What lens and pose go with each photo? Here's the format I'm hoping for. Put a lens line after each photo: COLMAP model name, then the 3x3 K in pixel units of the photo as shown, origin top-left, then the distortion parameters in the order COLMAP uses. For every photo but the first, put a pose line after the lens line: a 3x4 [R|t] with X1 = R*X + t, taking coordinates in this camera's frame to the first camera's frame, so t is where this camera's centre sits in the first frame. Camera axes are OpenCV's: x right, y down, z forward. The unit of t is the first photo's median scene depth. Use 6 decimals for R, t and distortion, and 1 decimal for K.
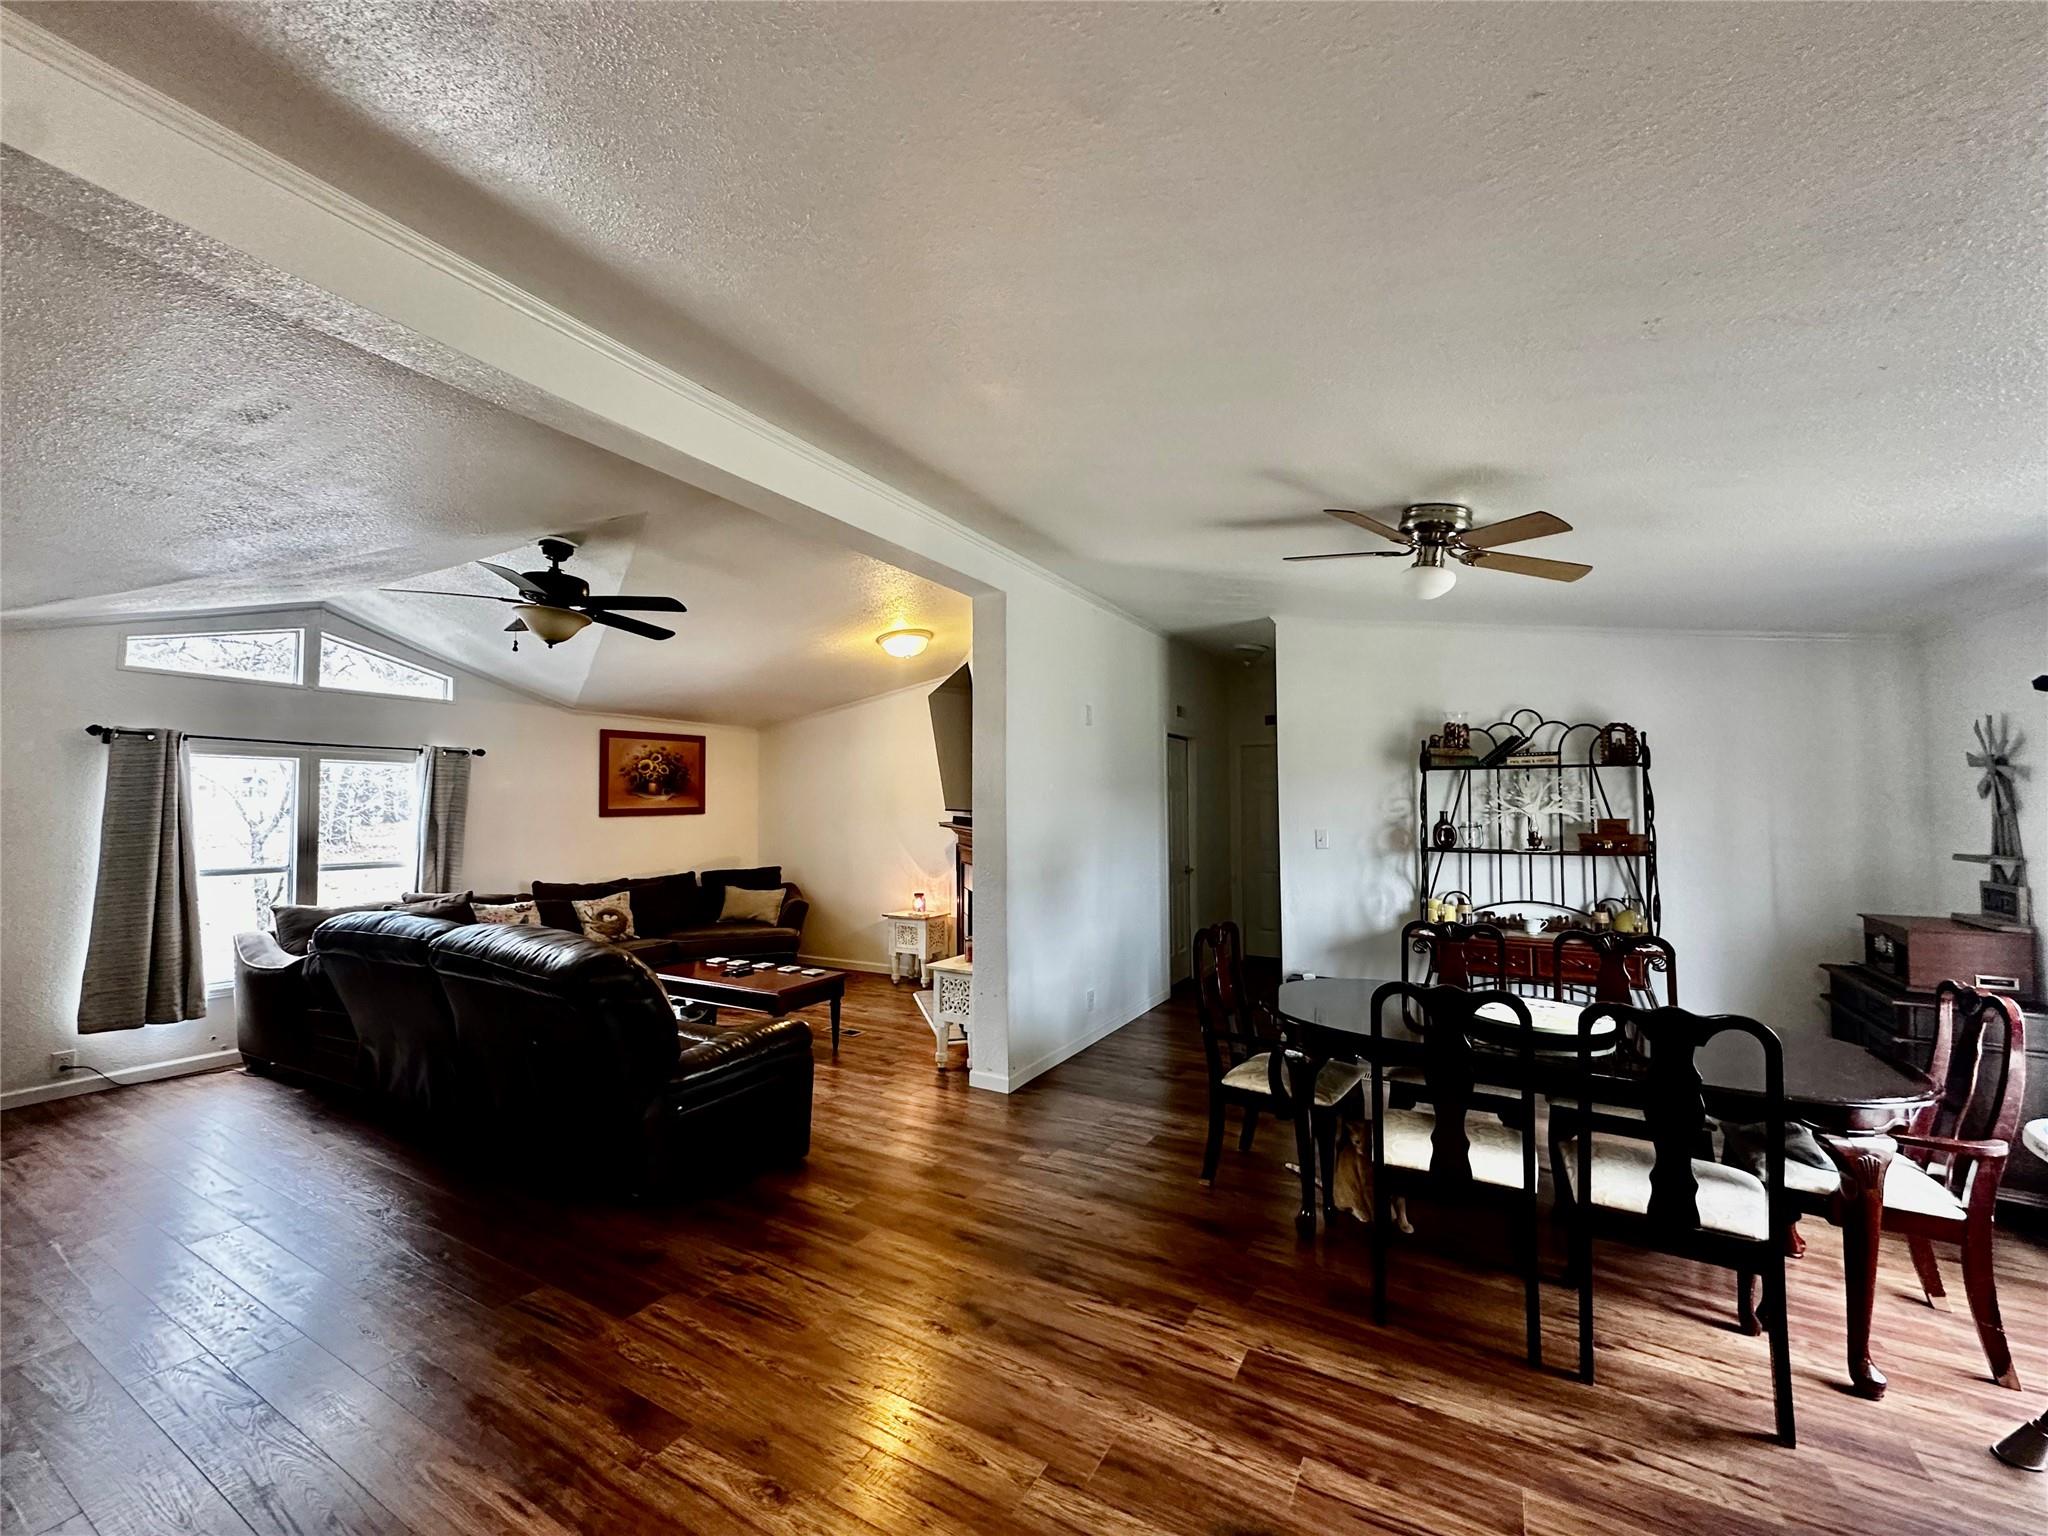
lens RADIAL K [[818.7, 0, 1027.5], [0, 818.7, 765.2], [0, 0, 1]] dist [-0.001861, 0.000092]
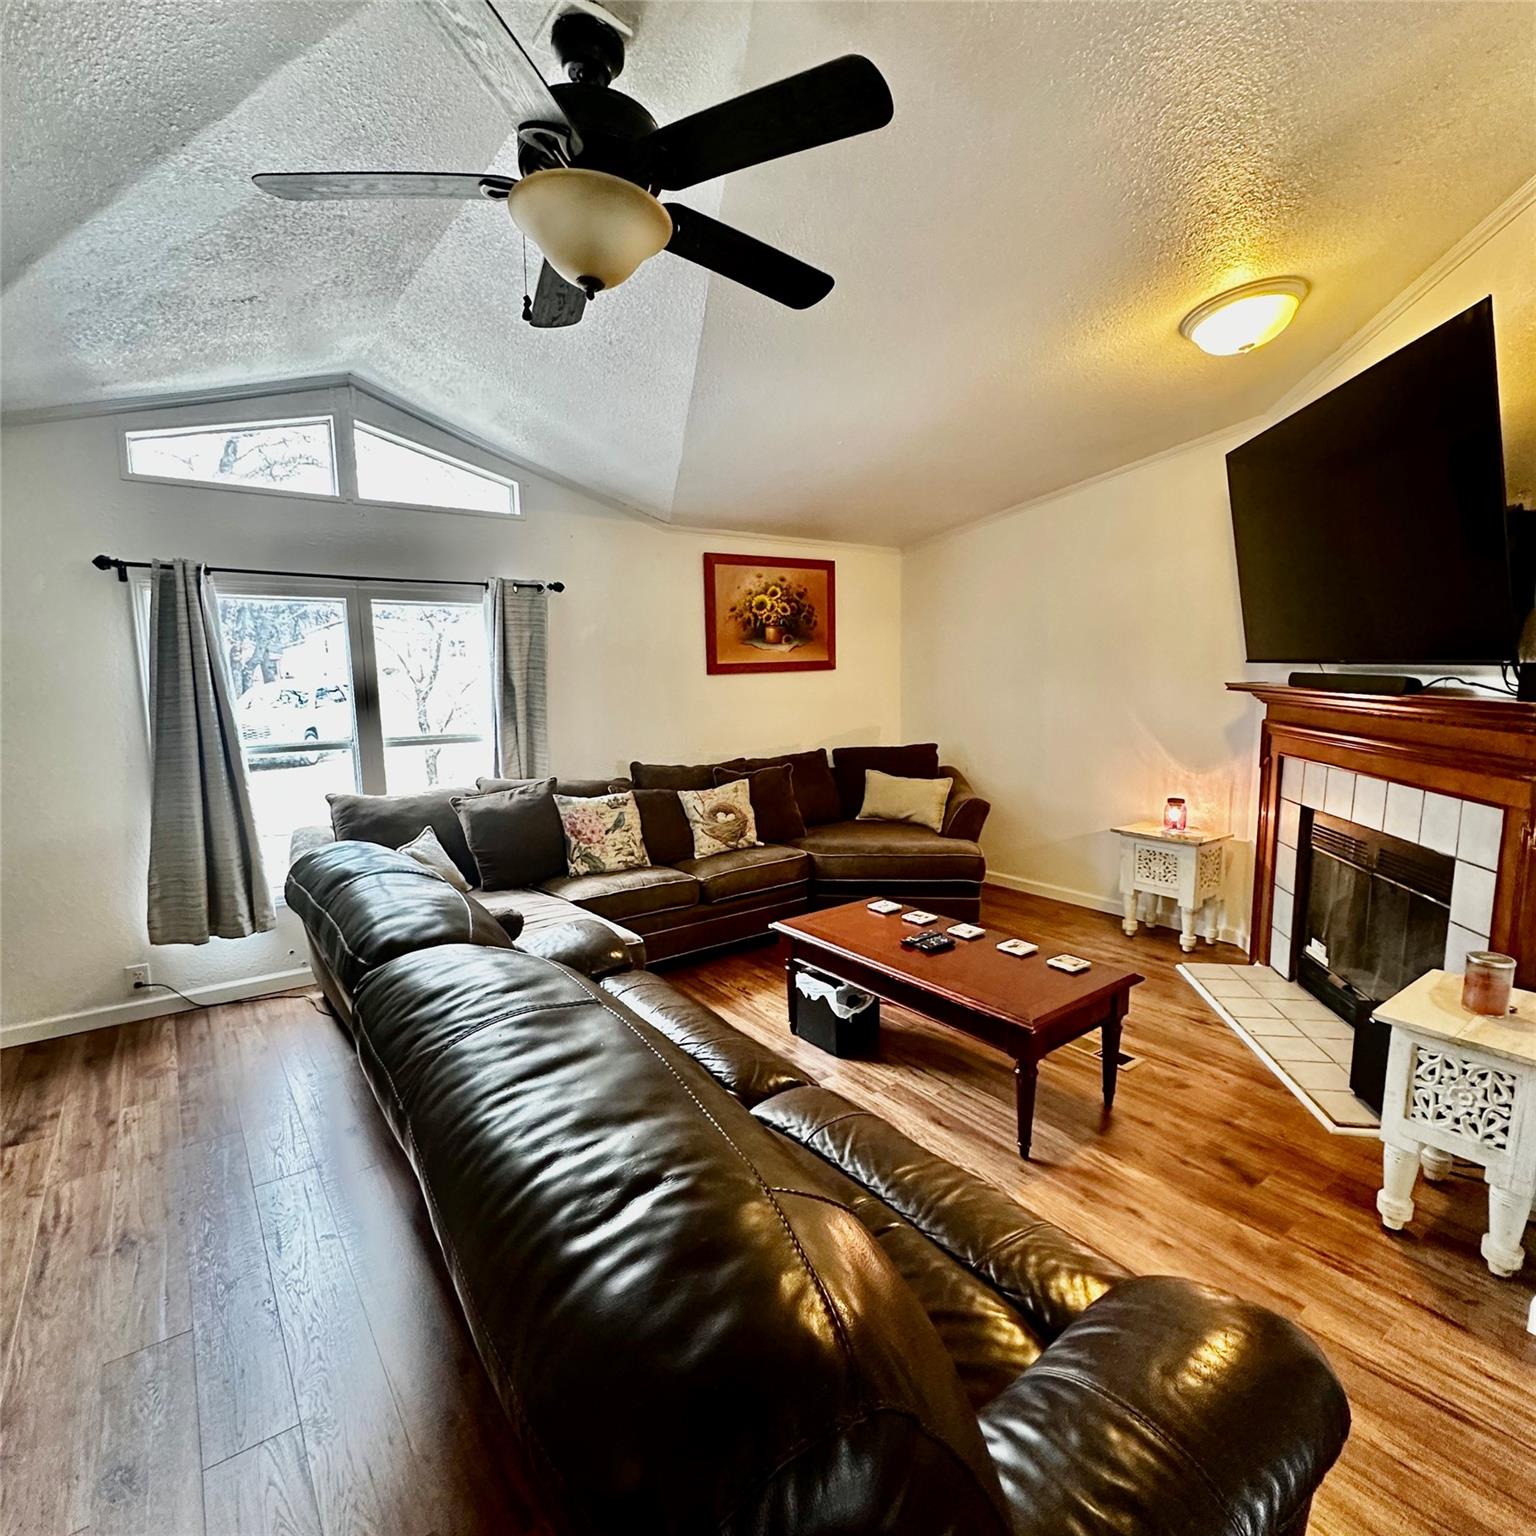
lens RADIAL K [[811.9, 0, 766.8], [0, 811.9, 766.8], [0, 0, 1]] dist [0.005431, -0.000807]
pose [[0.916842, 0.042907, -0.396937, -0.203257], [0.028581, 0.984604, 0.172447, 0.022548], [0.398225, -0.169452, 0.901500, 0.393584]]
